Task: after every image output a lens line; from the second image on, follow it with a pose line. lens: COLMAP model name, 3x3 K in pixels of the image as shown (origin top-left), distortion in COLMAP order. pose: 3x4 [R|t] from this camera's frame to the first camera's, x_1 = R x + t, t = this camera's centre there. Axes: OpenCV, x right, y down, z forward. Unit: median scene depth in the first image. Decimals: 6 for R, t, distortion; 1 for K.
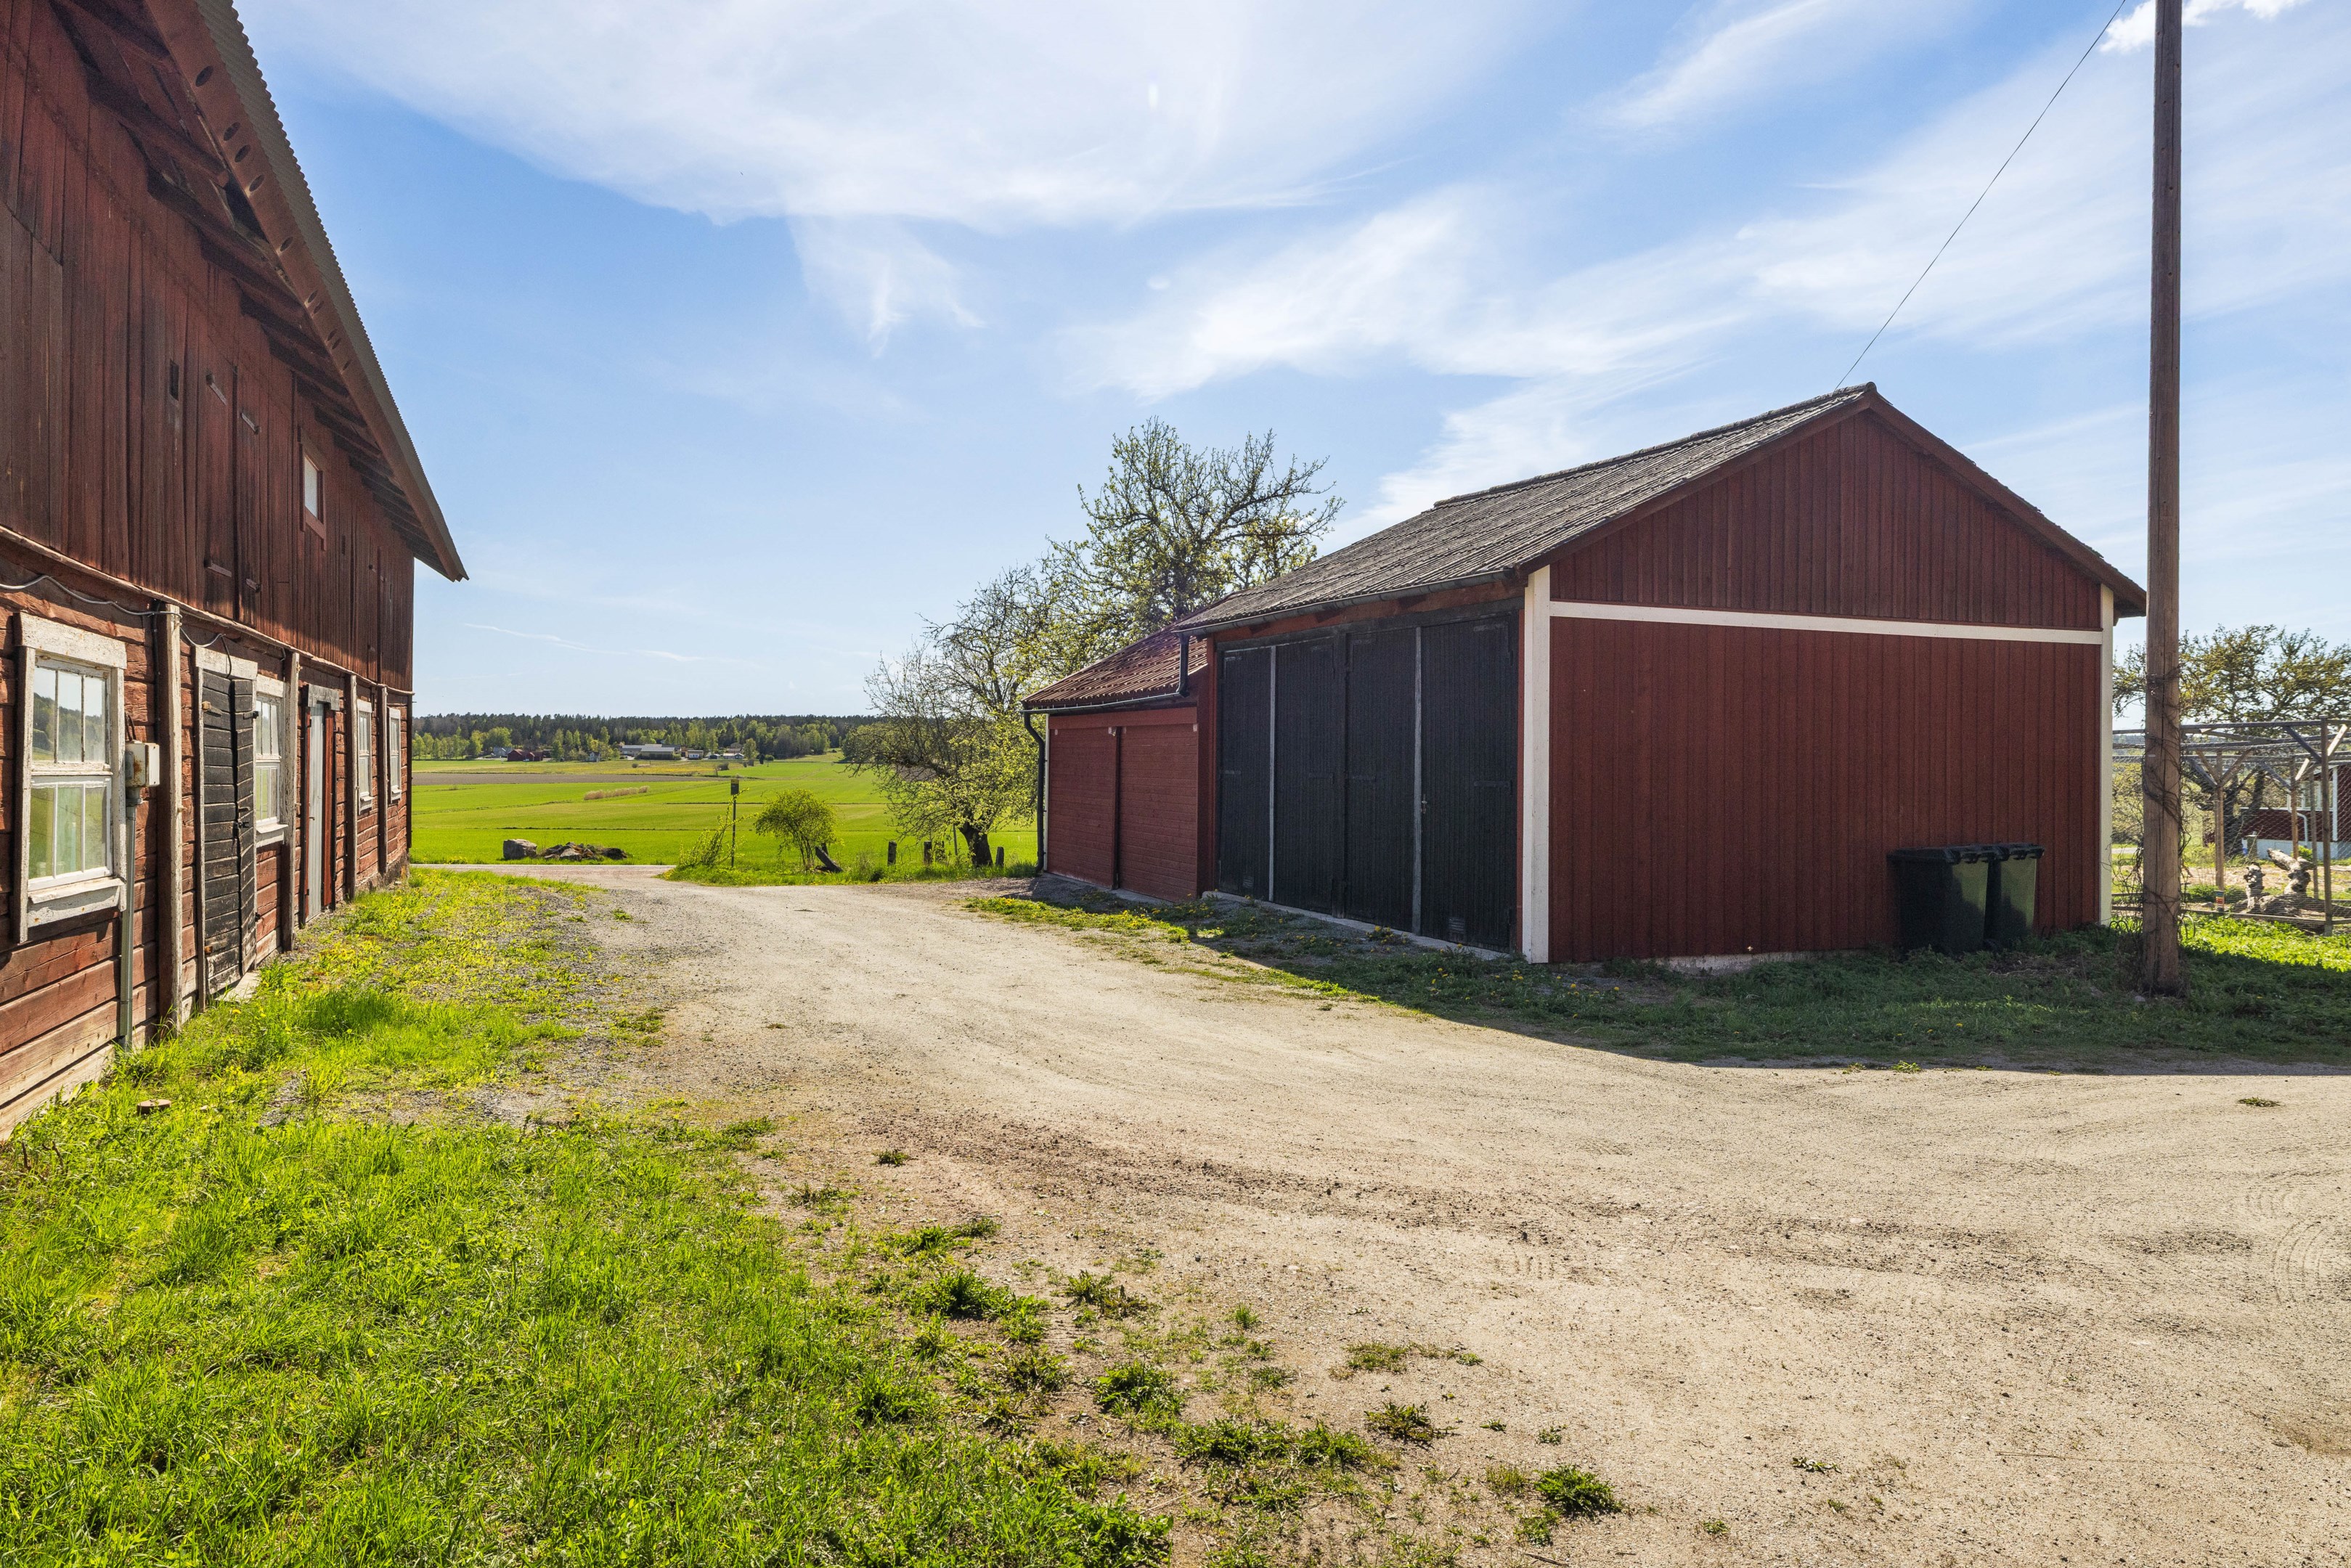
lens RADIAL K [[1498.4, 0, 1171.5], [0, 1498.4, 746.3], [0, 0, 1]] dist [-0.003365, 0.002834]
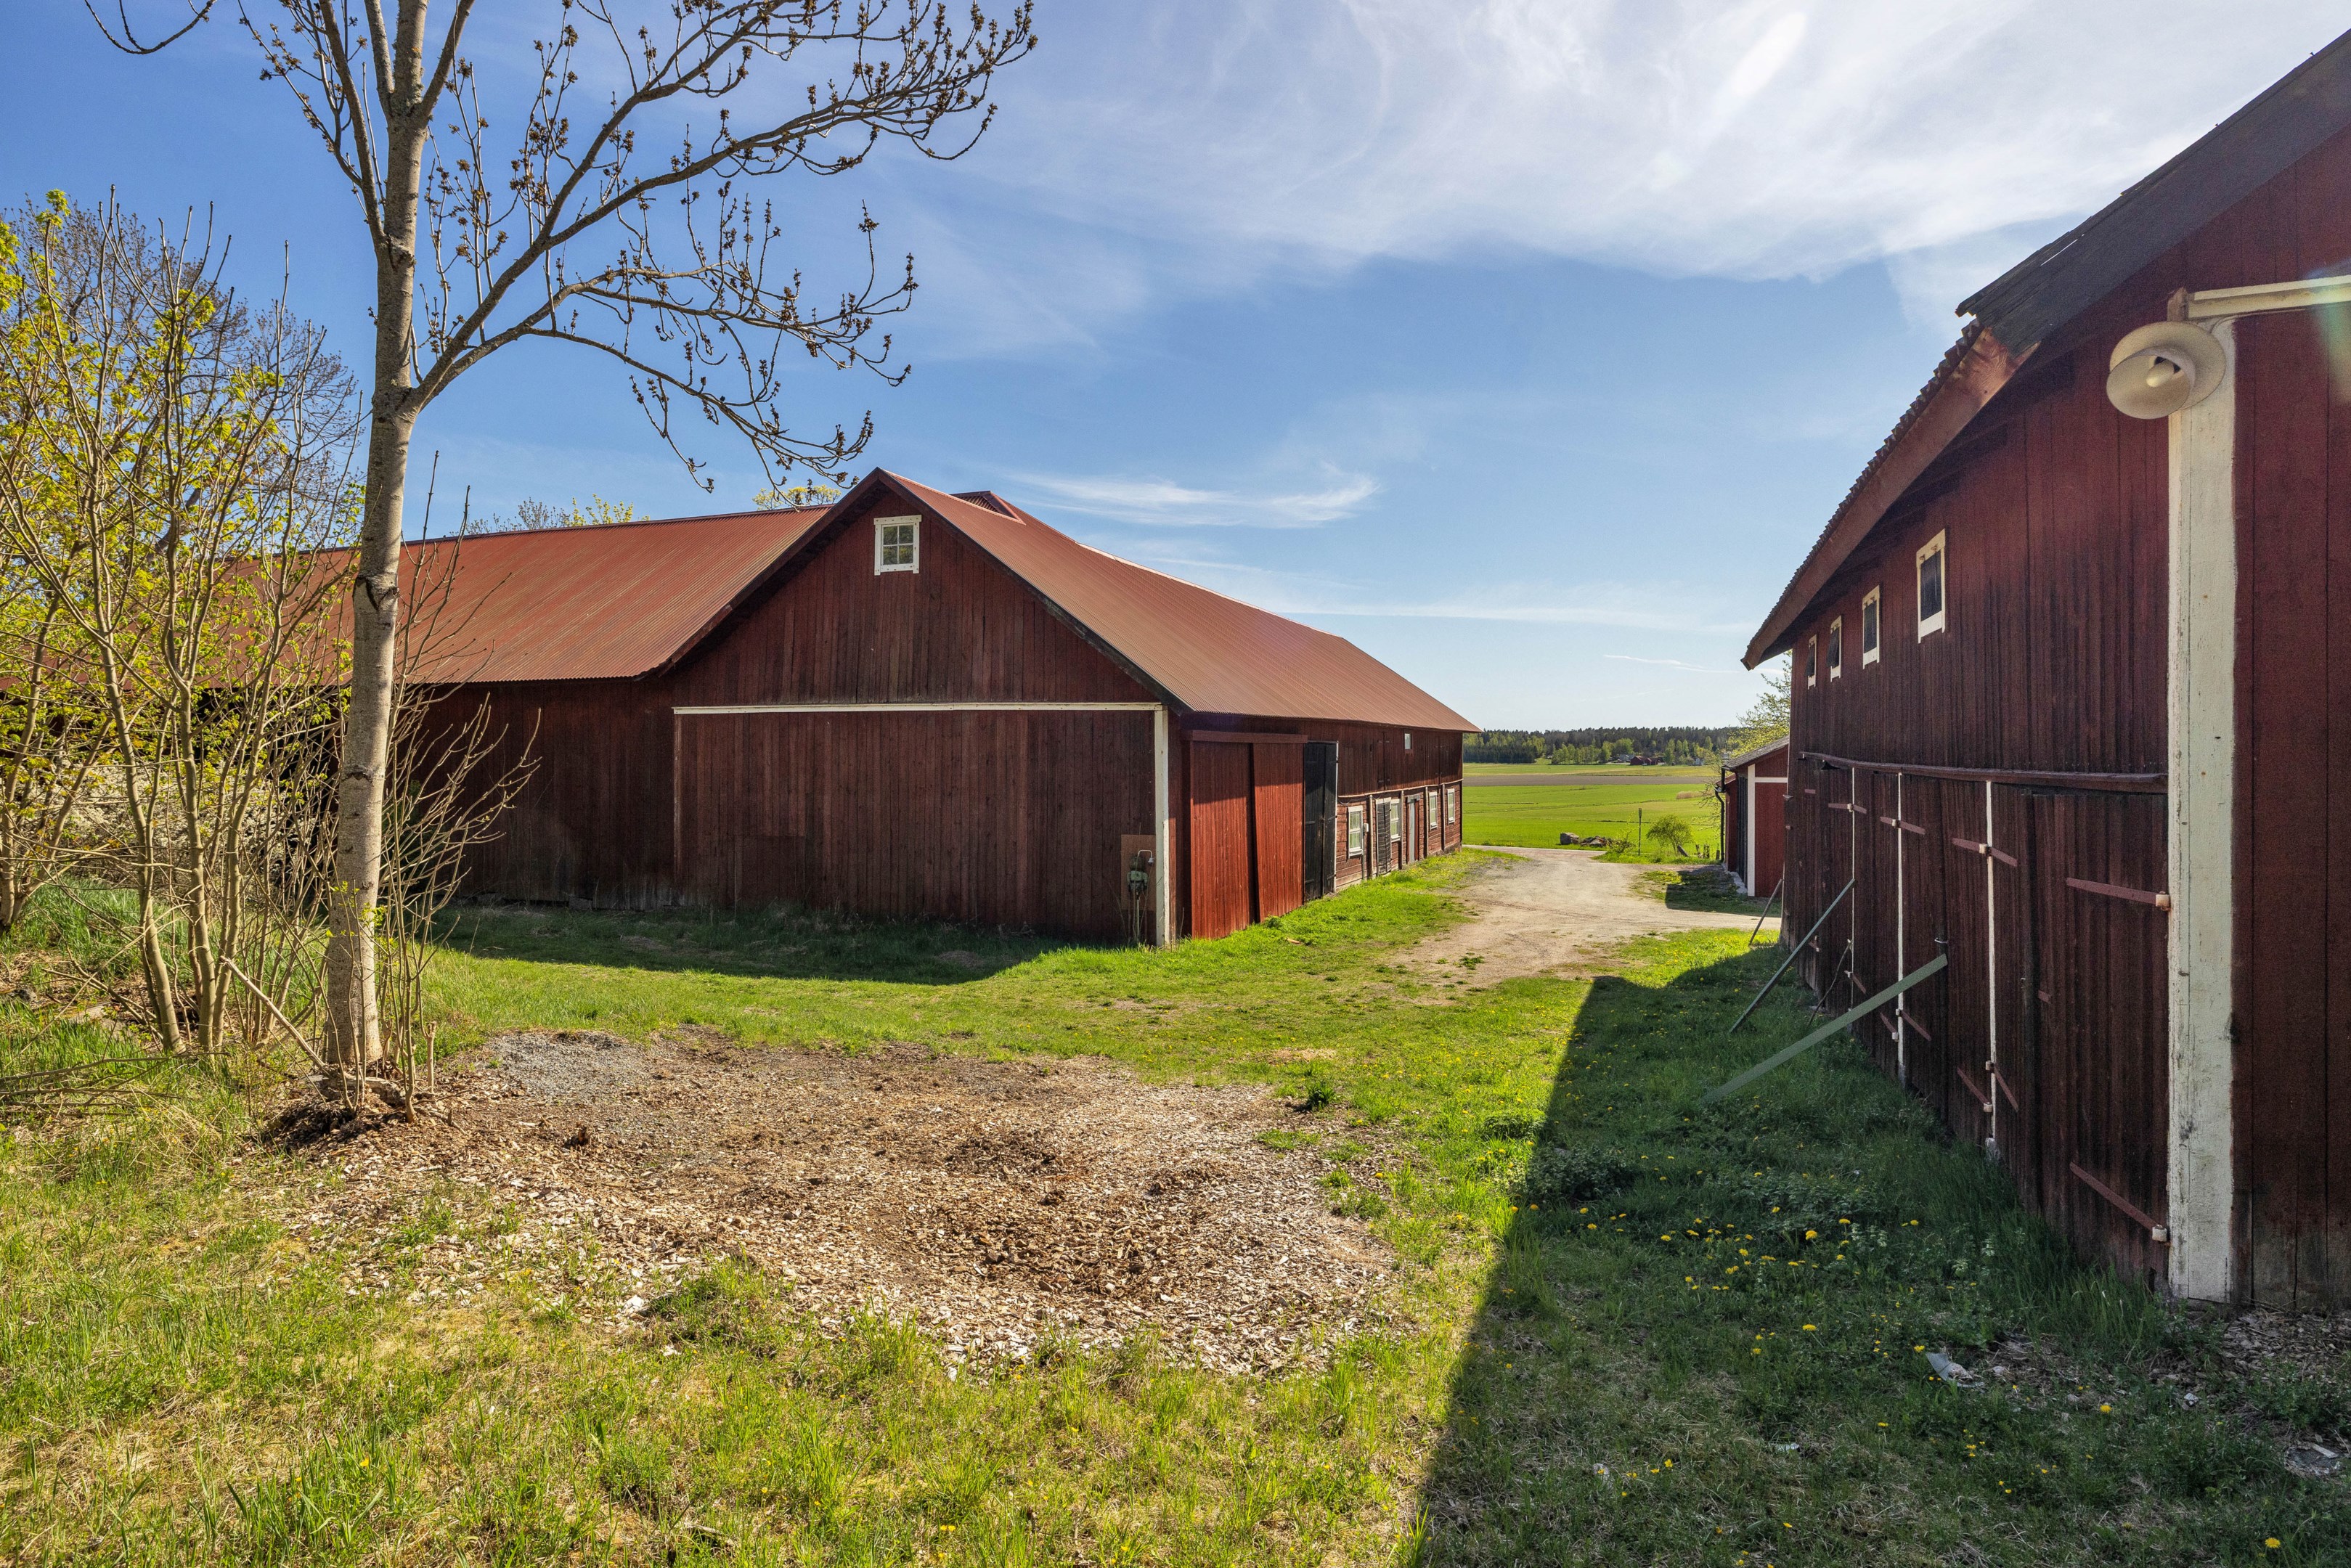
lens RADIAL K [[1251.4, 0, 1175.5], [0, 1251.4, 784.0], [0, 0, 1]] dist [0.004296, 0.000345]
pose [[0.717073, 0.005650, -0.696975, 0.616682], [0.013257, 0.999676, 0.021743, -0.079691], [0.696872, -0.024831, 0.716765, -0.849565]]
